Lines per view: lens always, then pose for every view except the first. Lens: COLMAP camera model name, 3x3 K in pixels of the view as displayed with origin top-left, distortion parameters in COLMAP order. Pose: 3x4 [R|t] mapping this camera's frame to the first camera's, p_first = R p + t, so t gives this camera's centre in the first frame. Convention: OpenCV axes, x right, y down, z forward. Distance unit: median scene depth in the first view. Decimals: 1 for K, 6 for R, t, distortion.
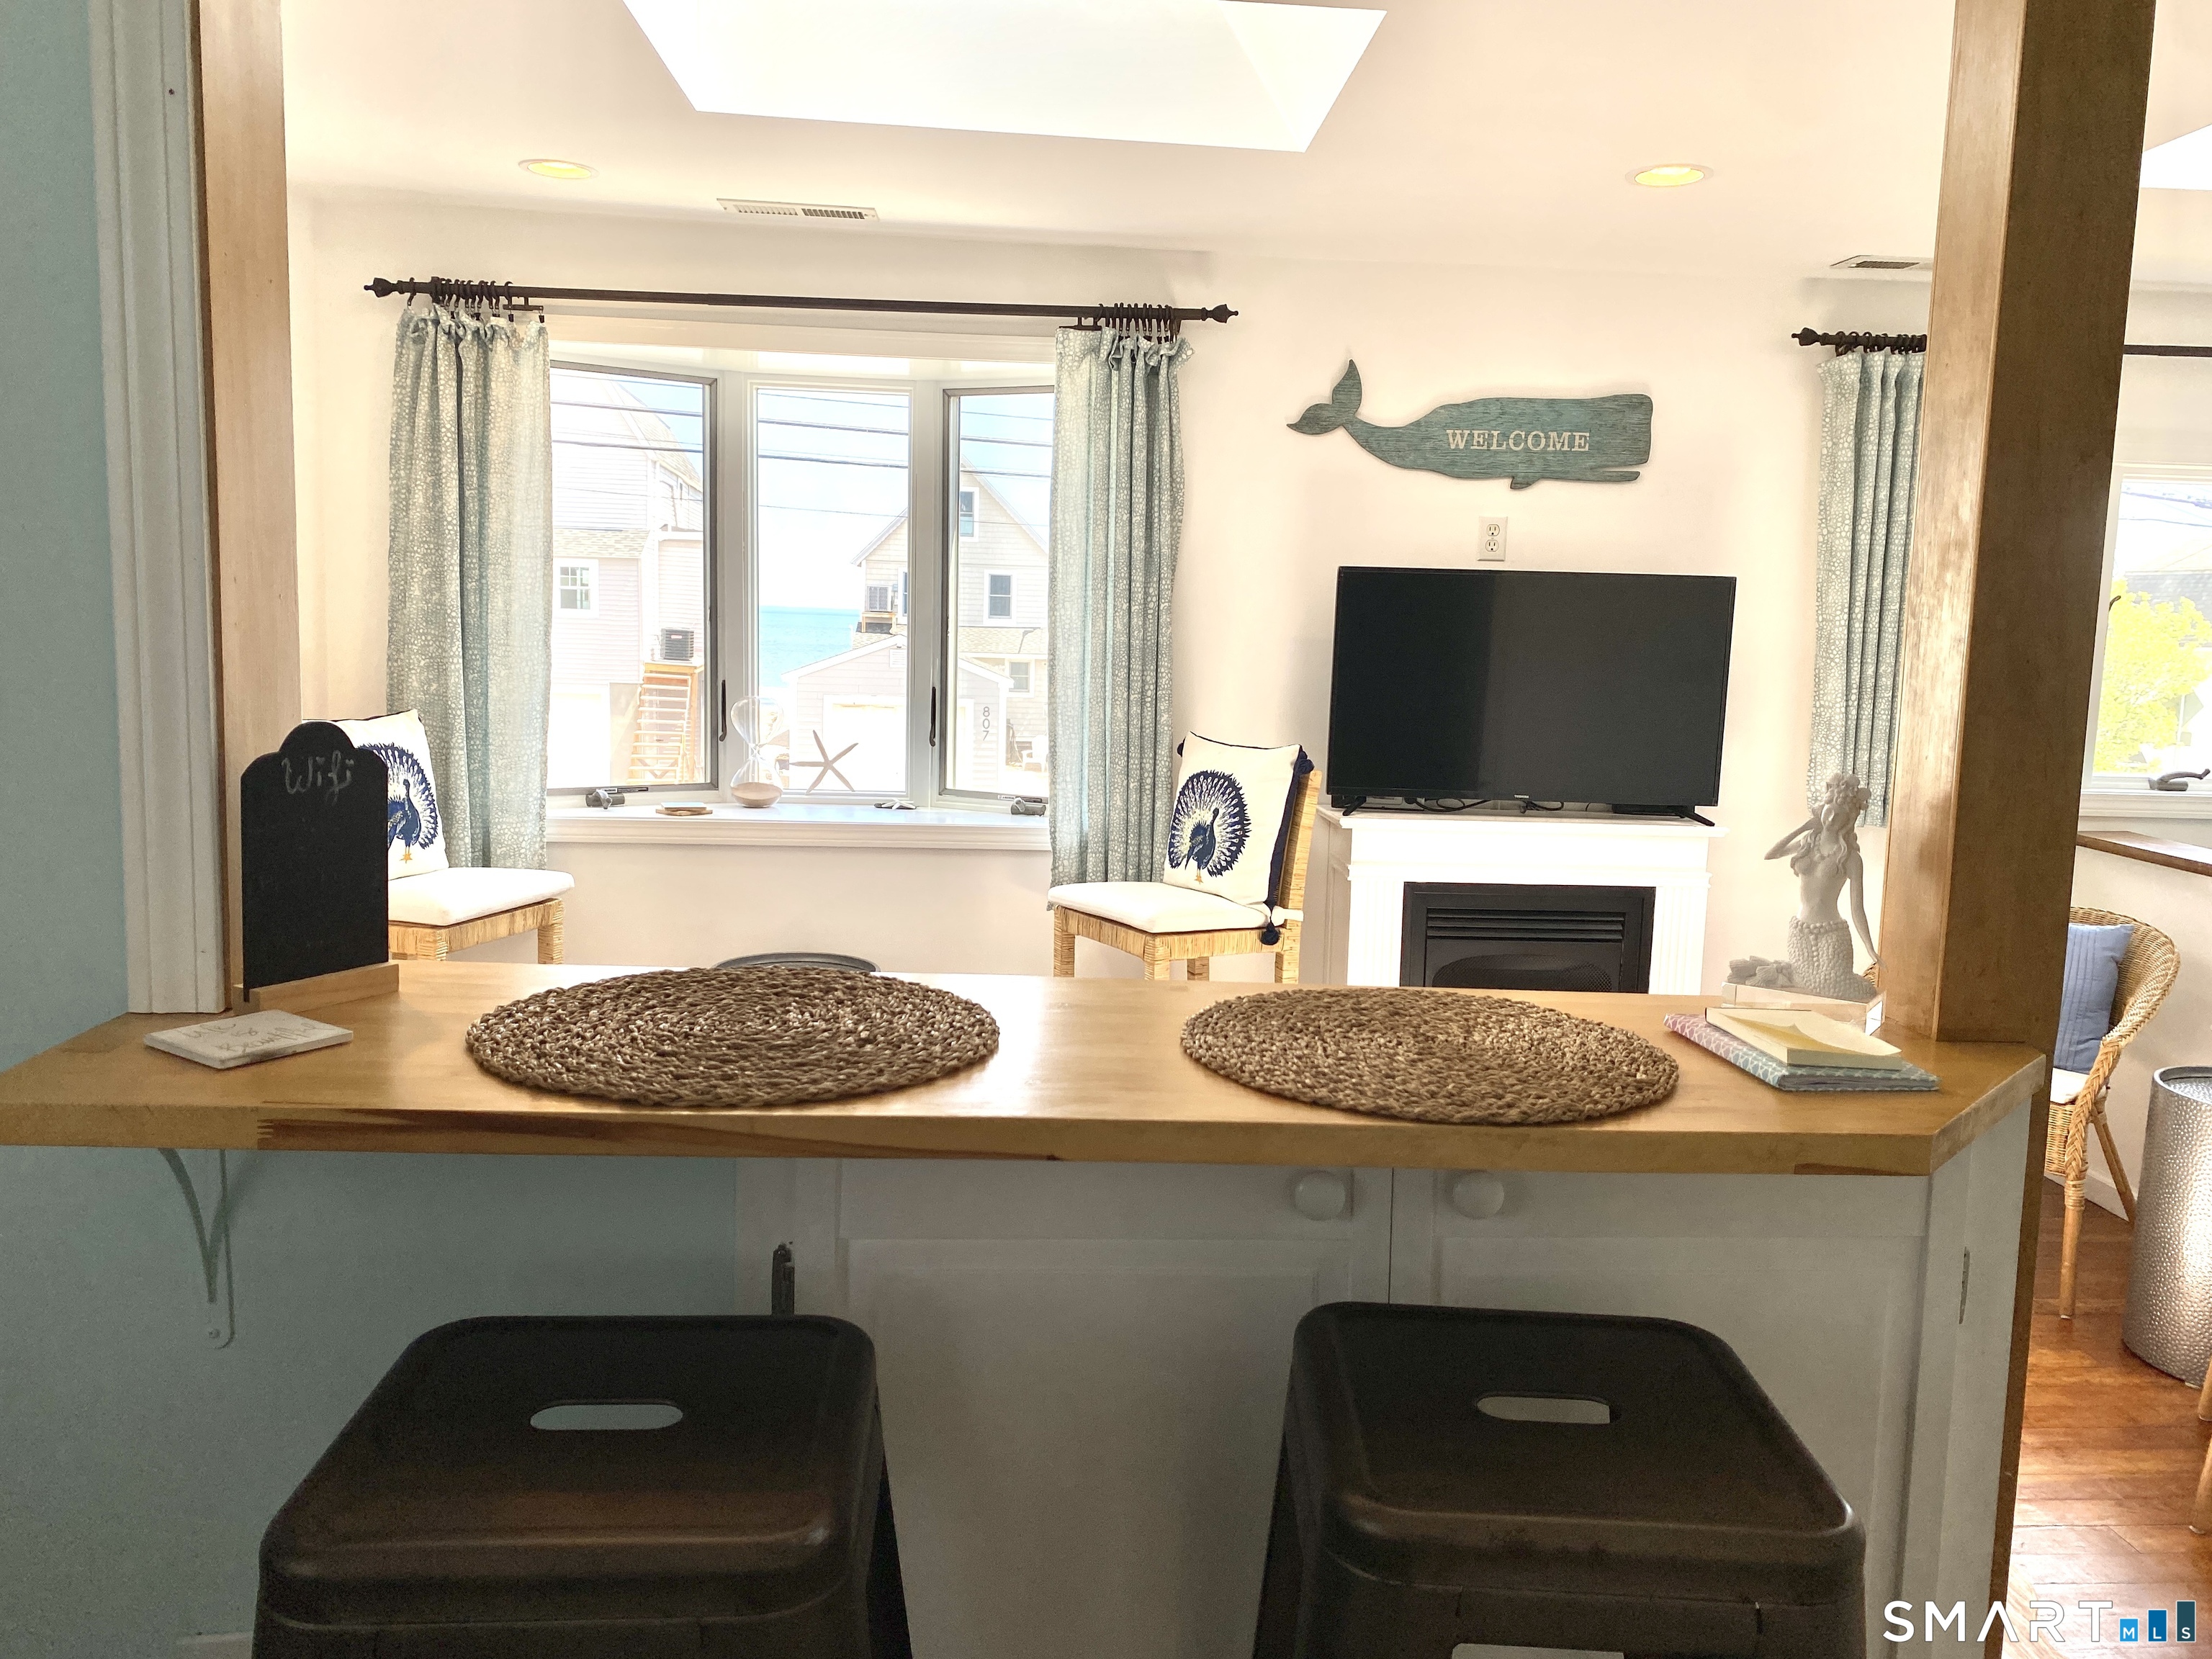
lens RADIAL K [[1680.0, 0, 1112.6], [0, 1680.0, 822.1], [0, 0, 1]] dist [0.033805, 0.001027]
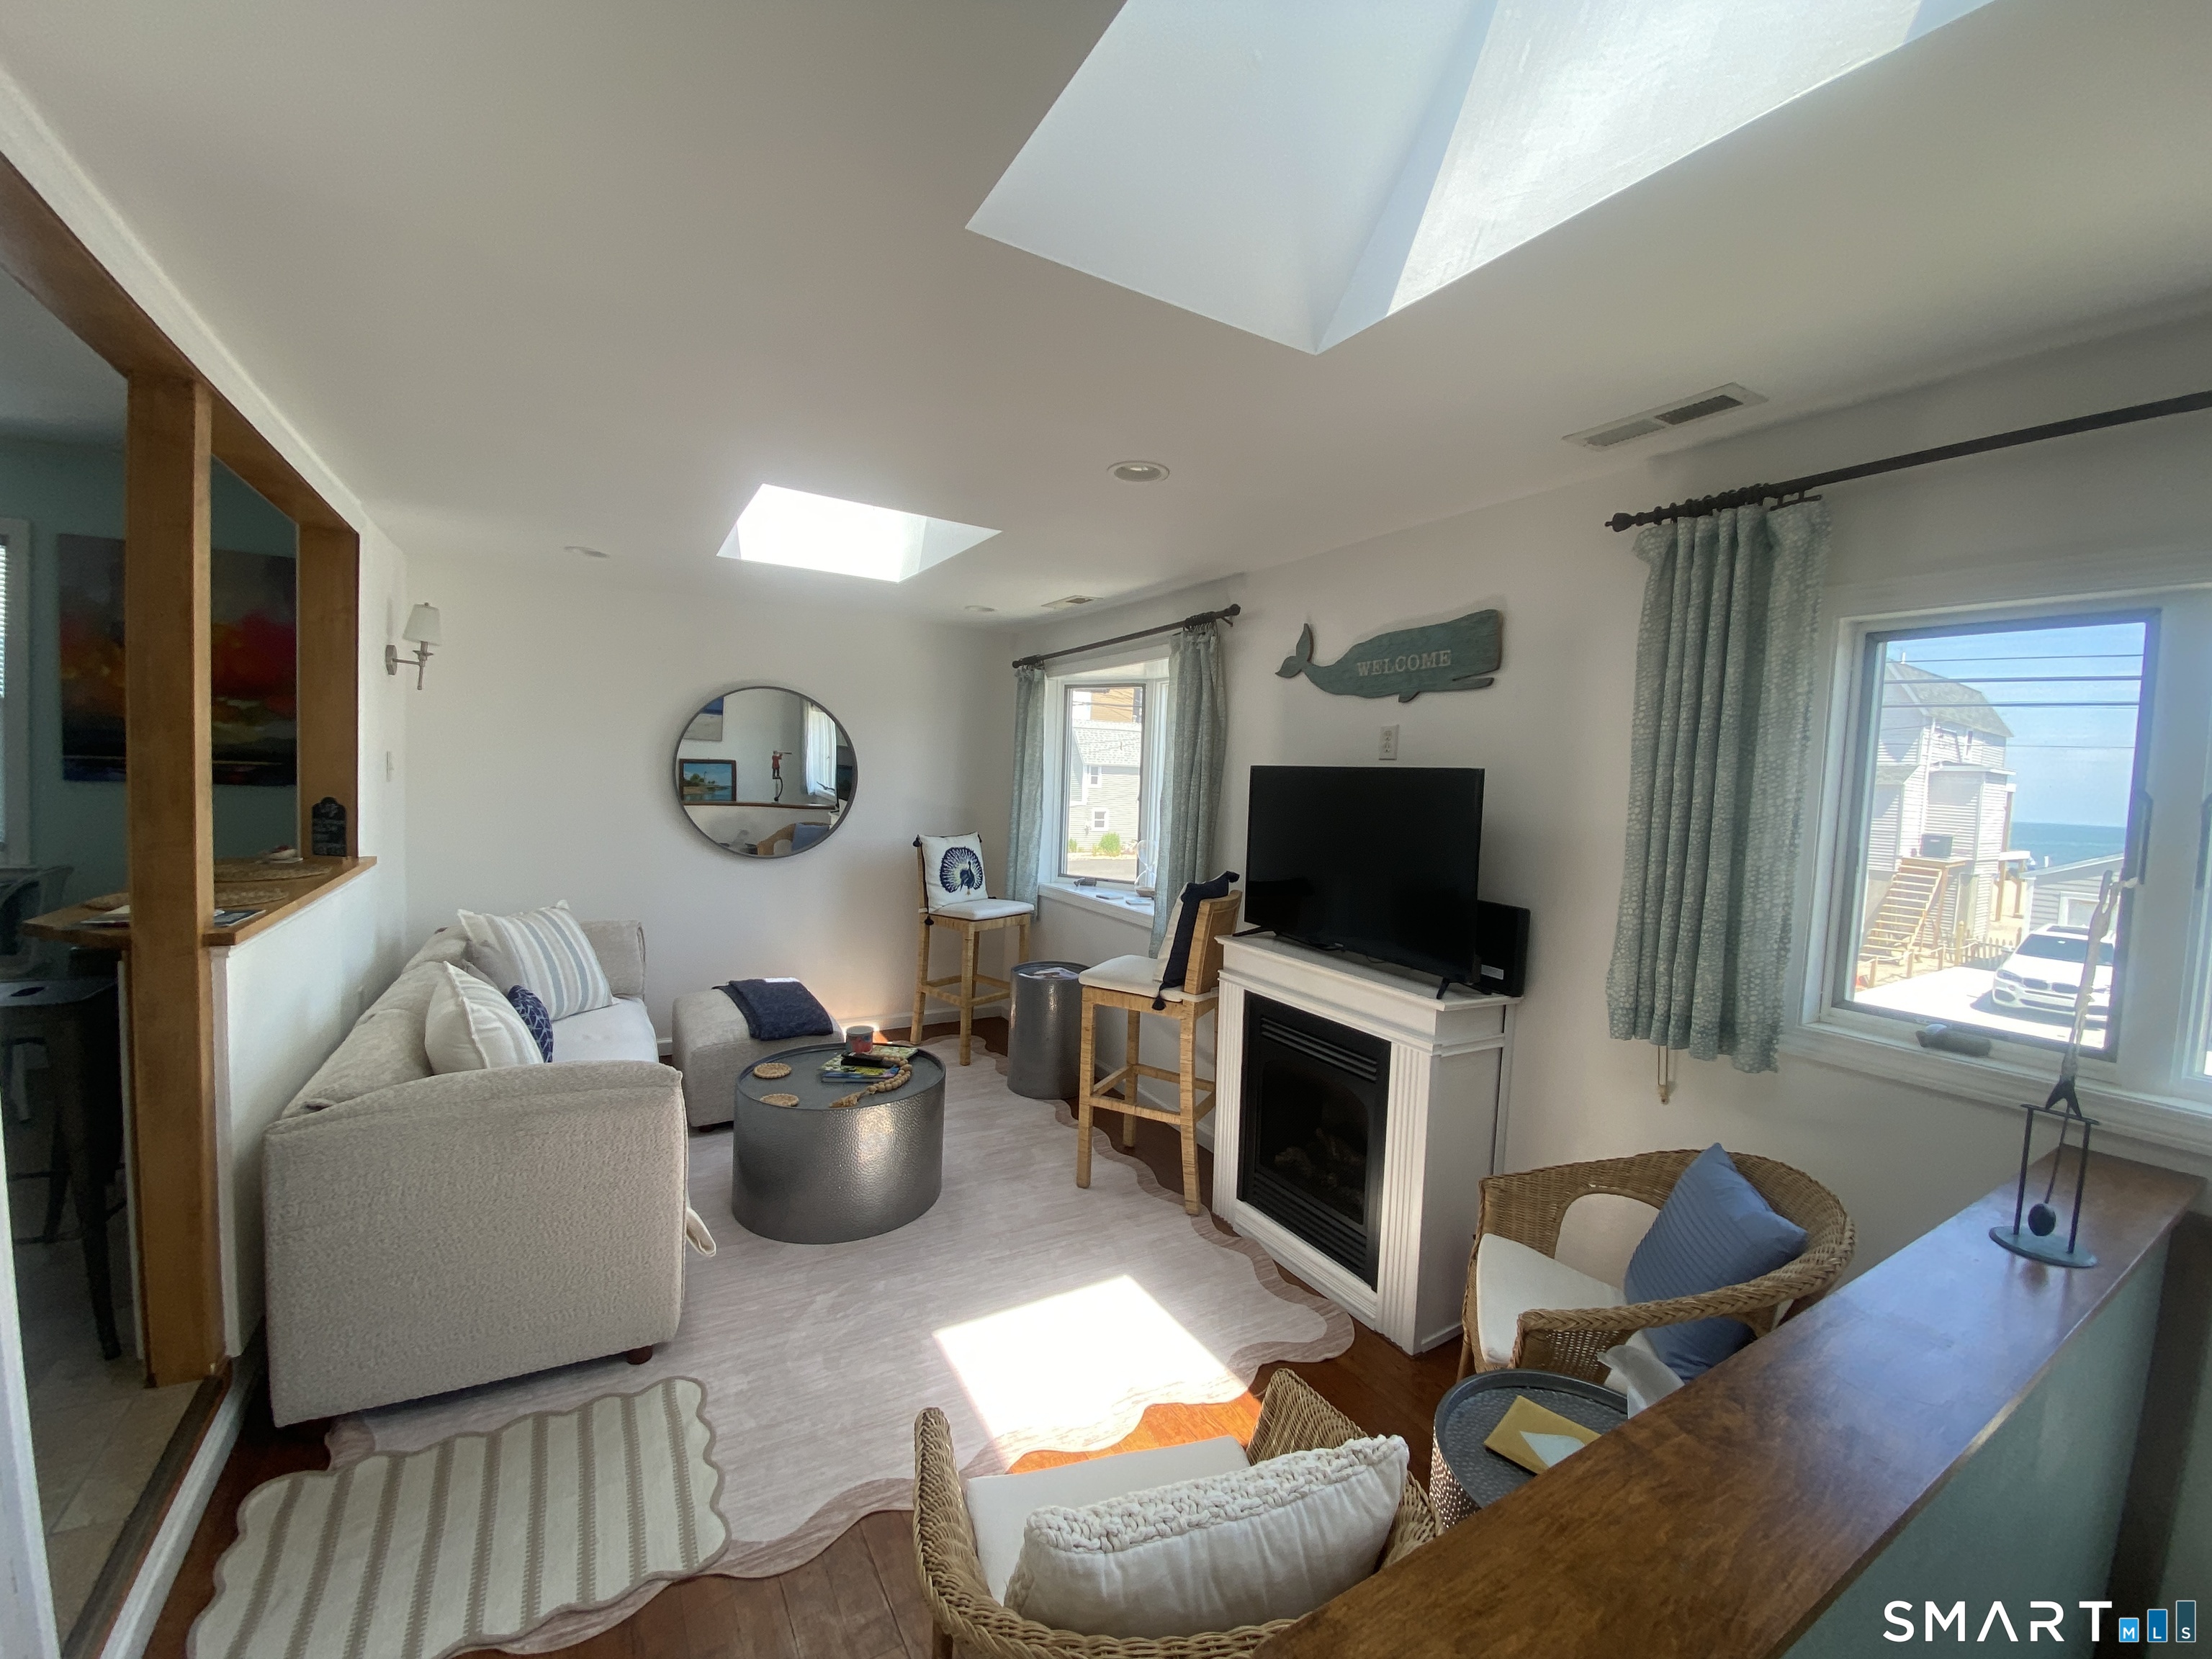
lens RADIAL K [[888.9, 0, 1095.6], [0, 888.9, 836.4], [0, 0, 1]] dist [0.028609, -0.023150]
pose [[0.442101, 0.048288, -0.895665, 0.772035], [-0.138140, 0.990302, -0.014796, -0.061875], [0.886264, 0.130268, 0.444484, 0.548381]]
